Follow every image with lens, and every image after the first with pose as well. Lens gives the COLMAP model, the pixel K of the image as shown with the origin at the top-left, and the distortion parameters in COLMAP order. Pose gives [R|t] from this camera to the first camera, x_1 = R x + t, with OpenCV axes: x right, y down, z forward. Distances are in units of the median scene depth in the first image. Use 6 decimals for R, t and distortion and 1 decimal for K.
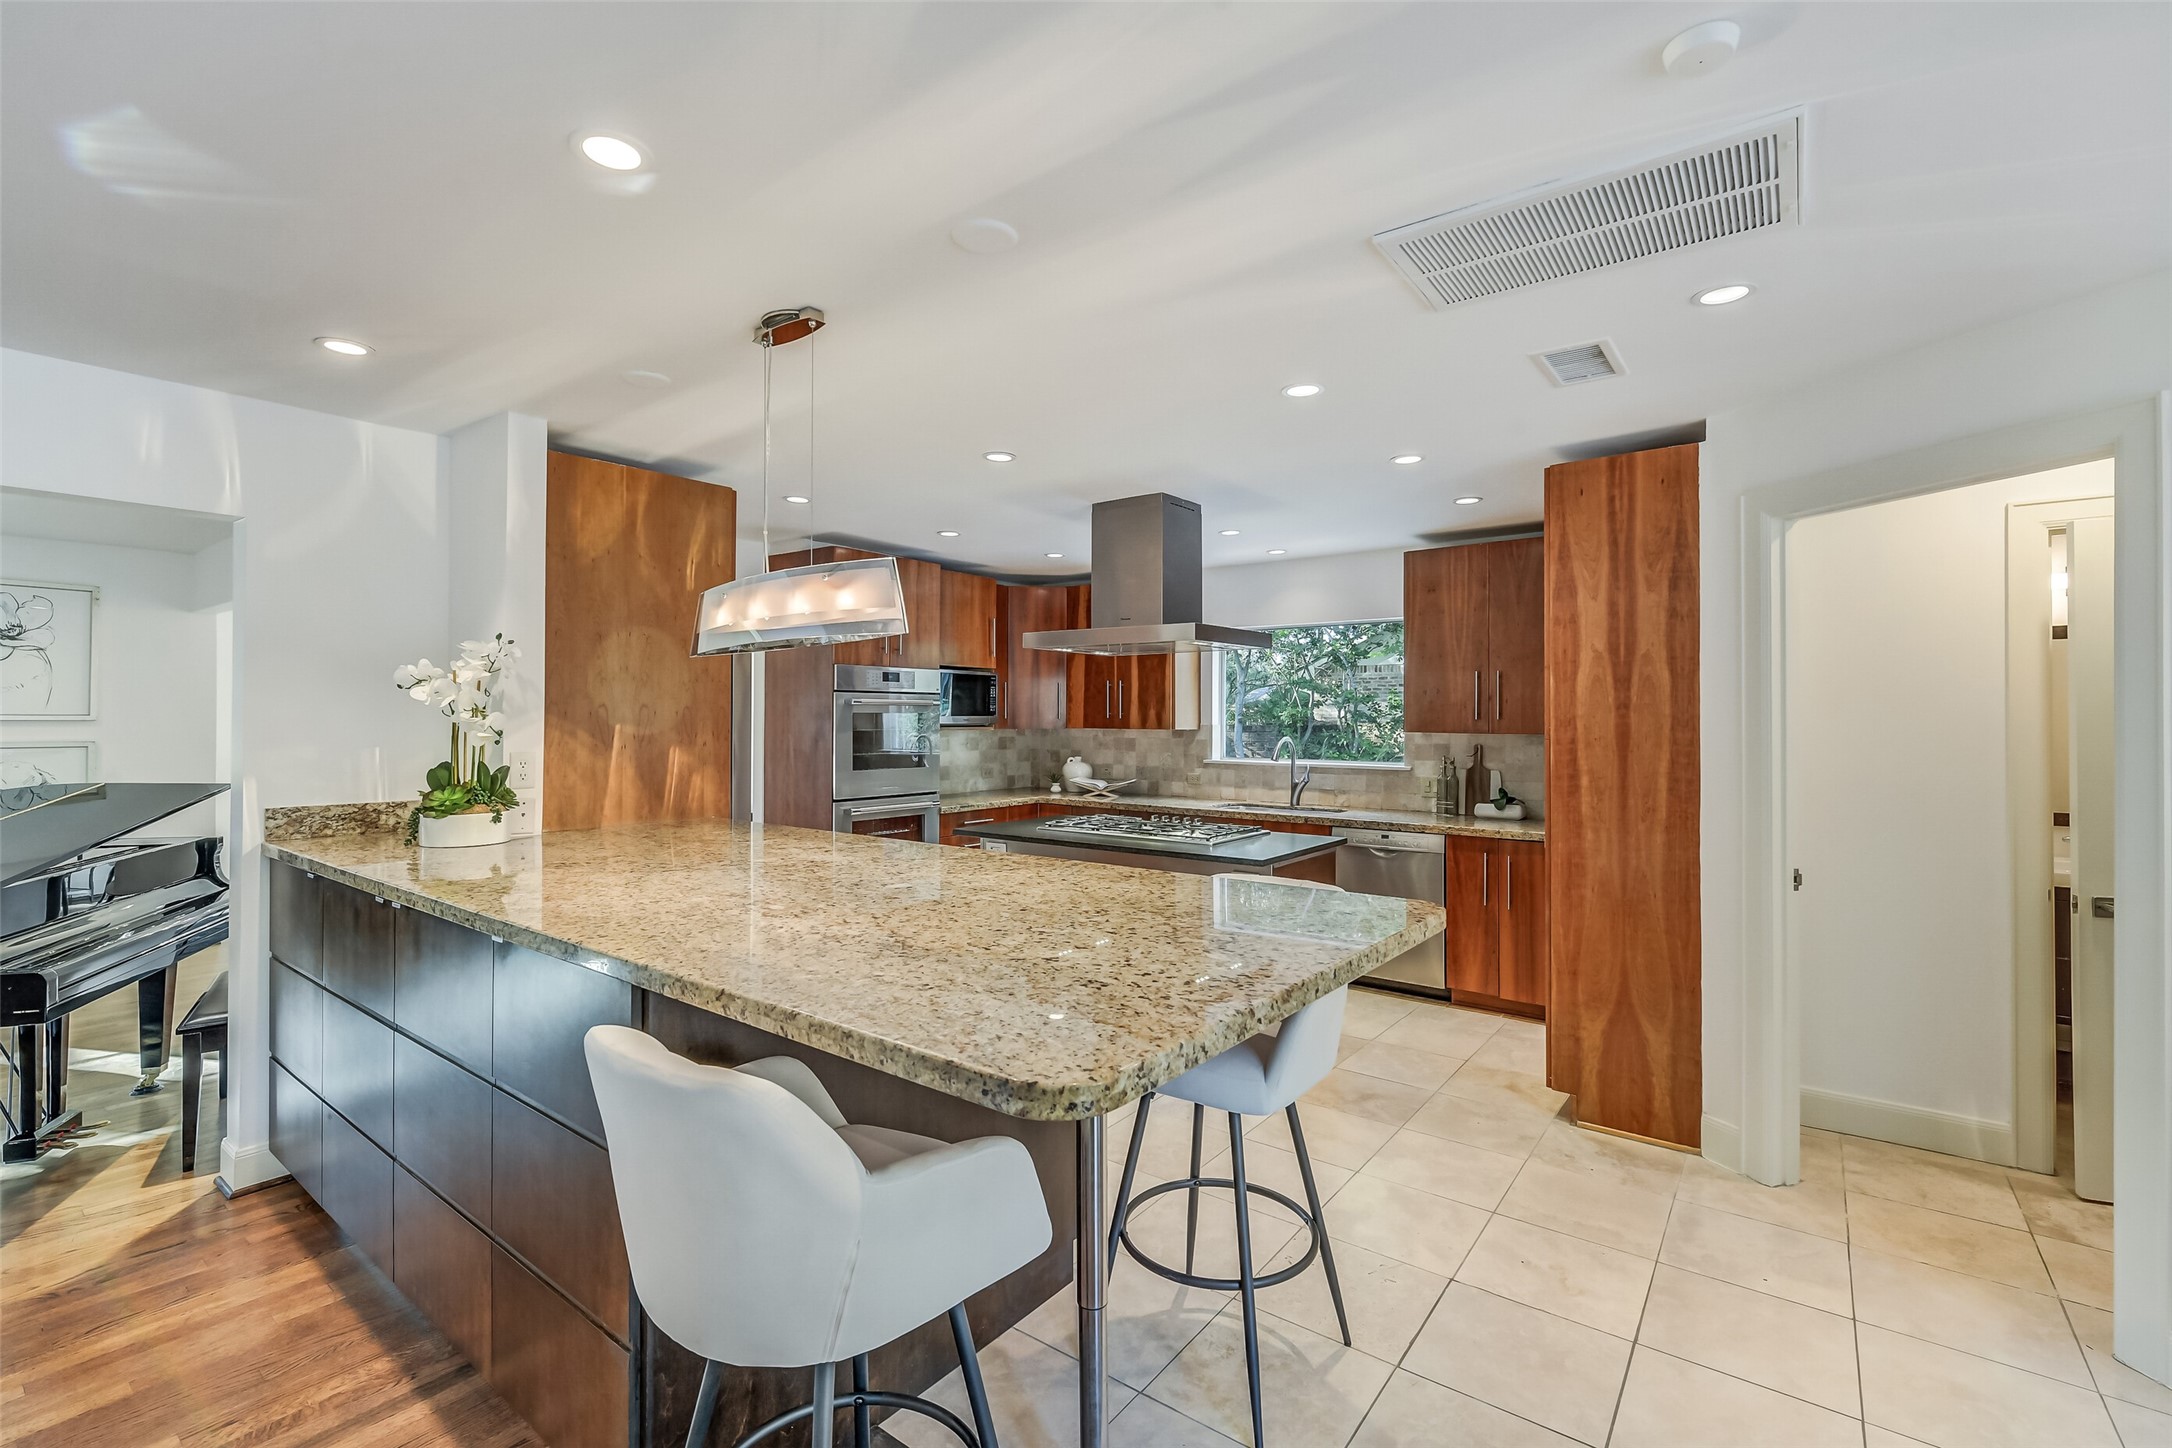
lens RADIAL K [[947.3, 0, 1085.6], [0, 947.3, 718.1], [0, 0, 1]] dist [-0.000074, -0.001579]
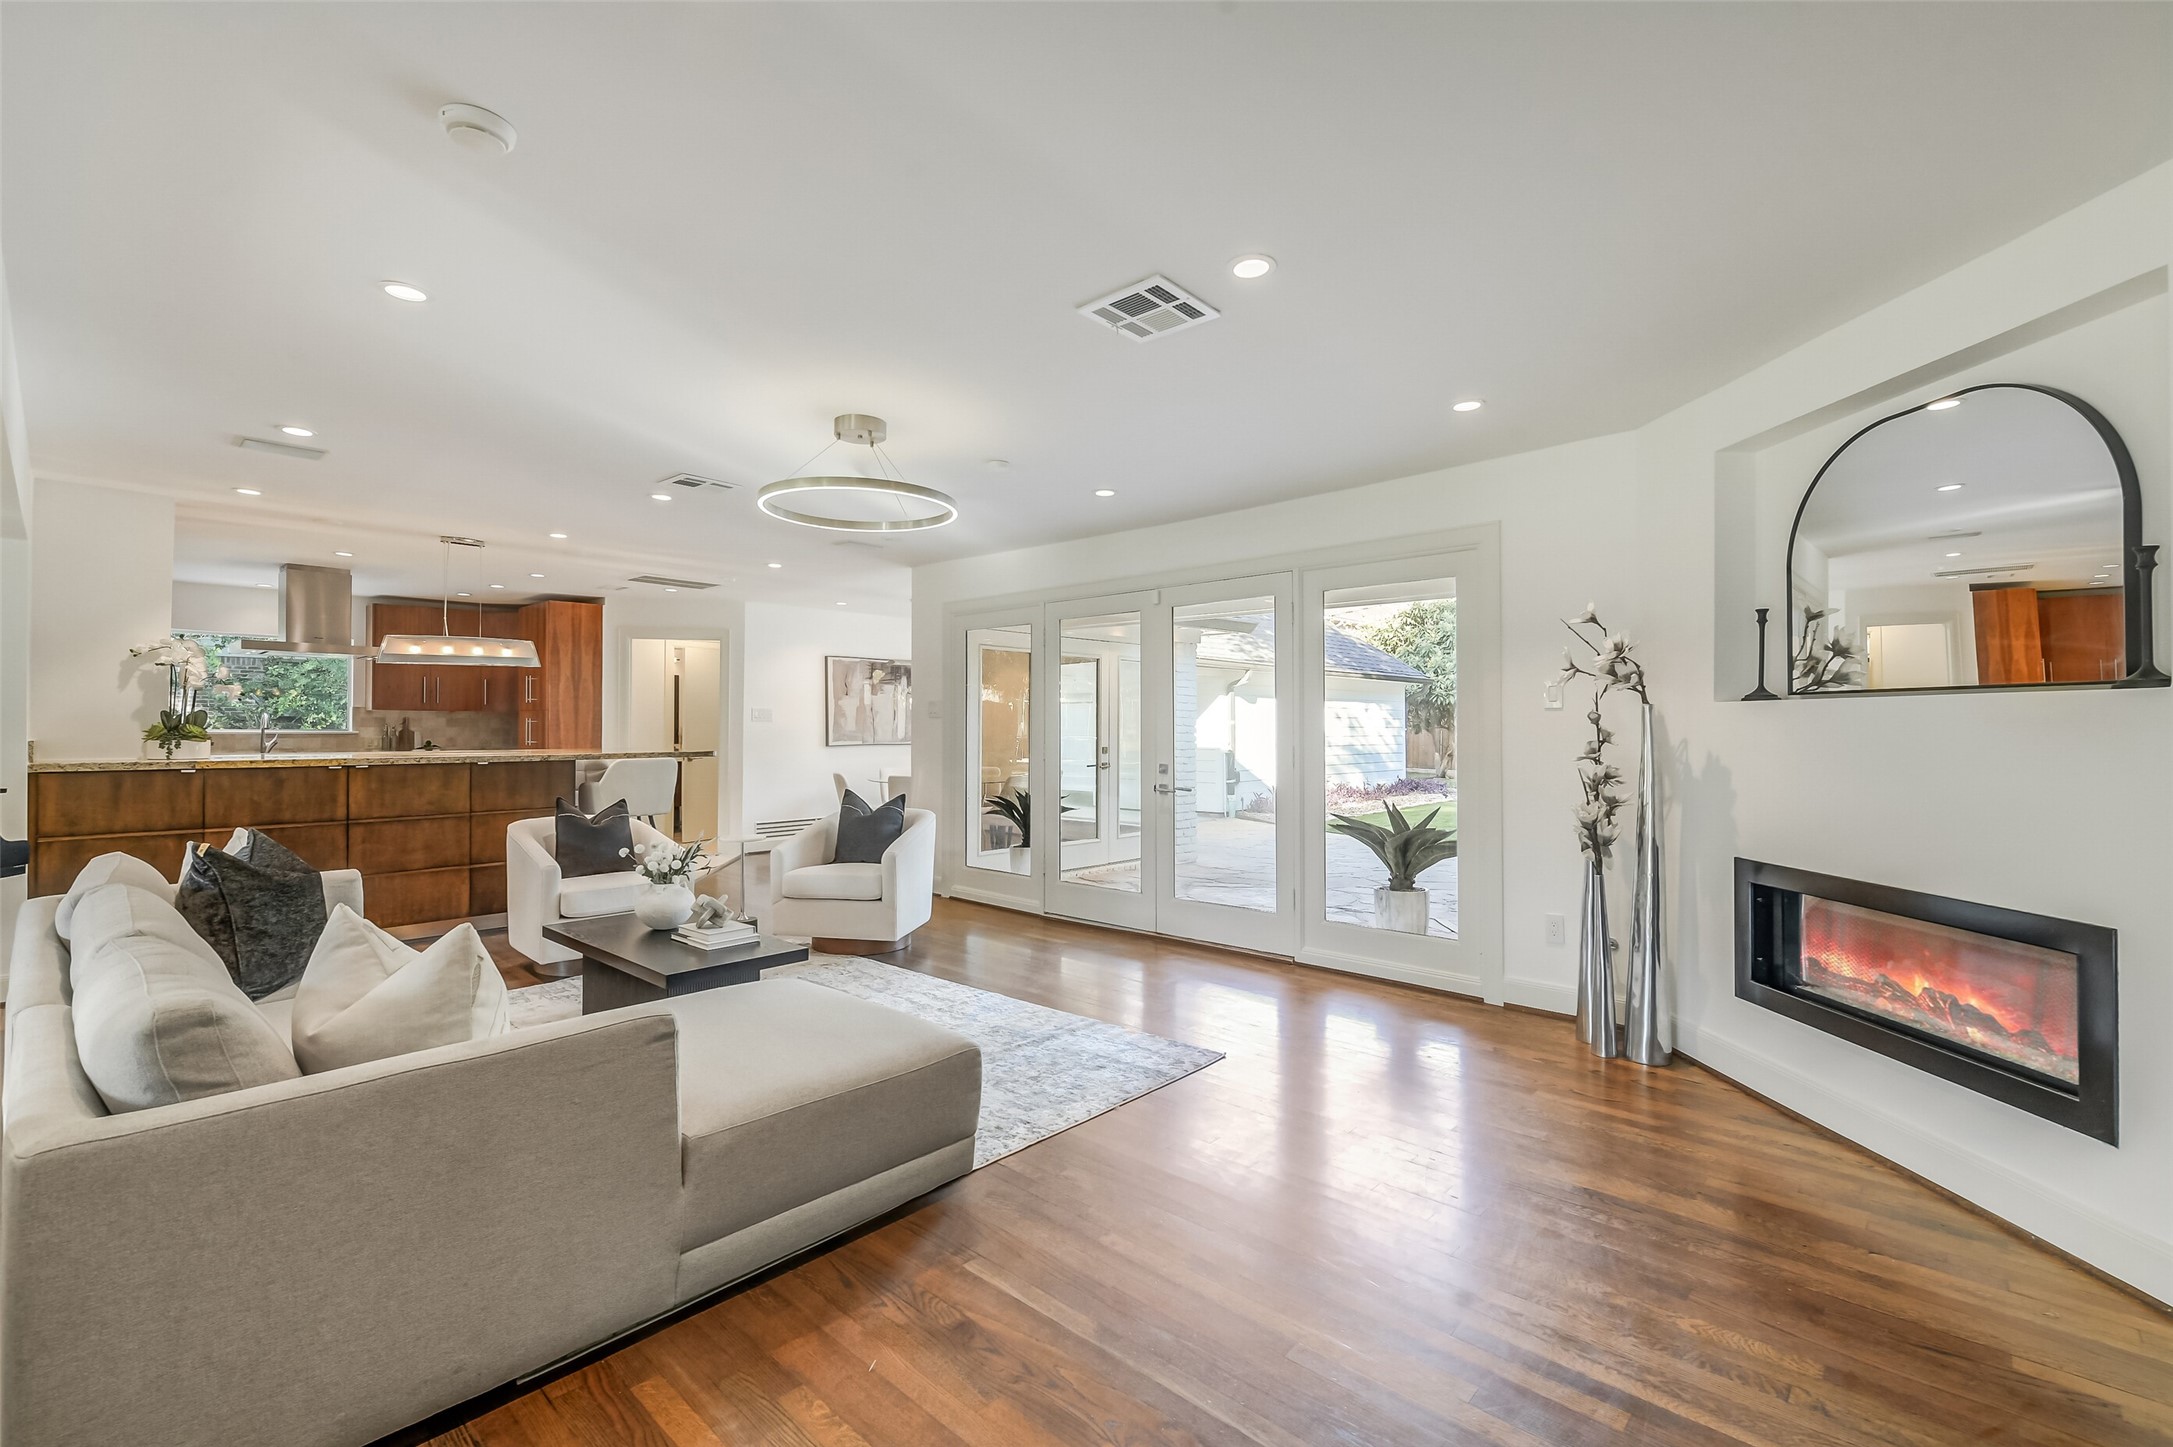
lens RADIAL K [[947.7, 0, 1085.1], [0, 947.7, 729.2], [0, 0, 1]] dist [-0.000074, -0.001579]
pose [[0.100345, -0.000410, 0.994953, -1.936242], [-0.002445, 0.999997, 0.000658, 0.071581], [-0.994950, -0.002499, 0.100344, -0.689208]]
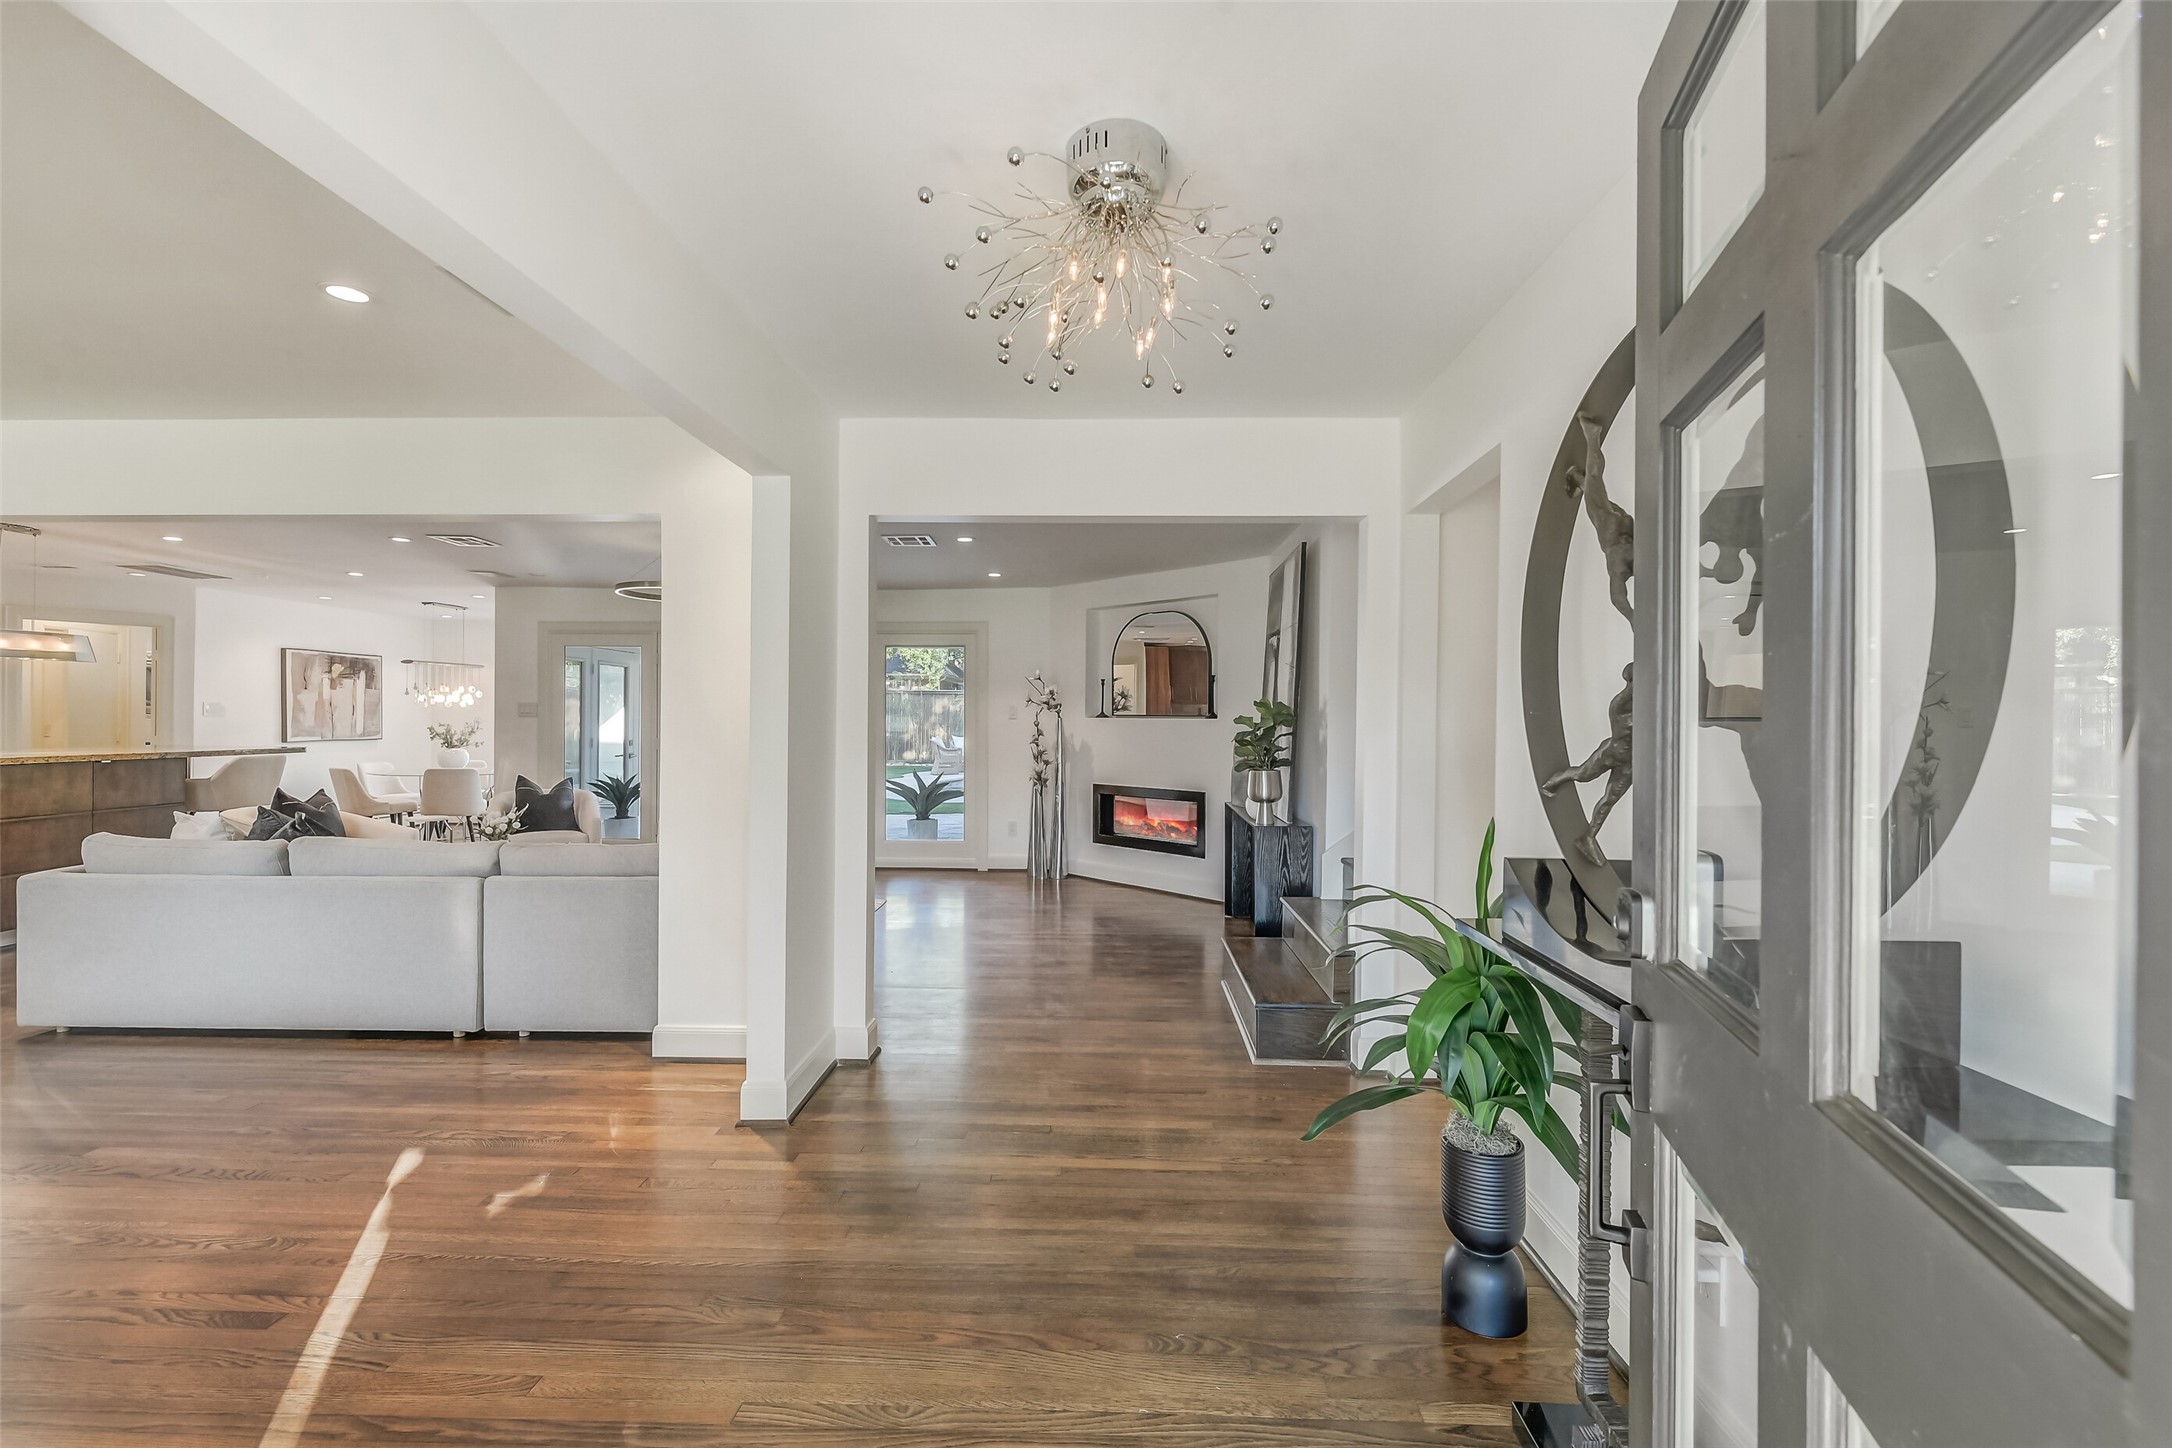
lens RADIAL K [[947.3, 0, 1083.2], [0, 947.3, 722.1], [0, 0, 1]] dist [-0.000074, -0.001579]
pose [[-0.582901, -0.001780, 0.812541, -3.171876], [-0.006215, 0.999978, -0.002268, 0.052350], [-0.812519, -0.006371, -0.582899, 0.507099]]
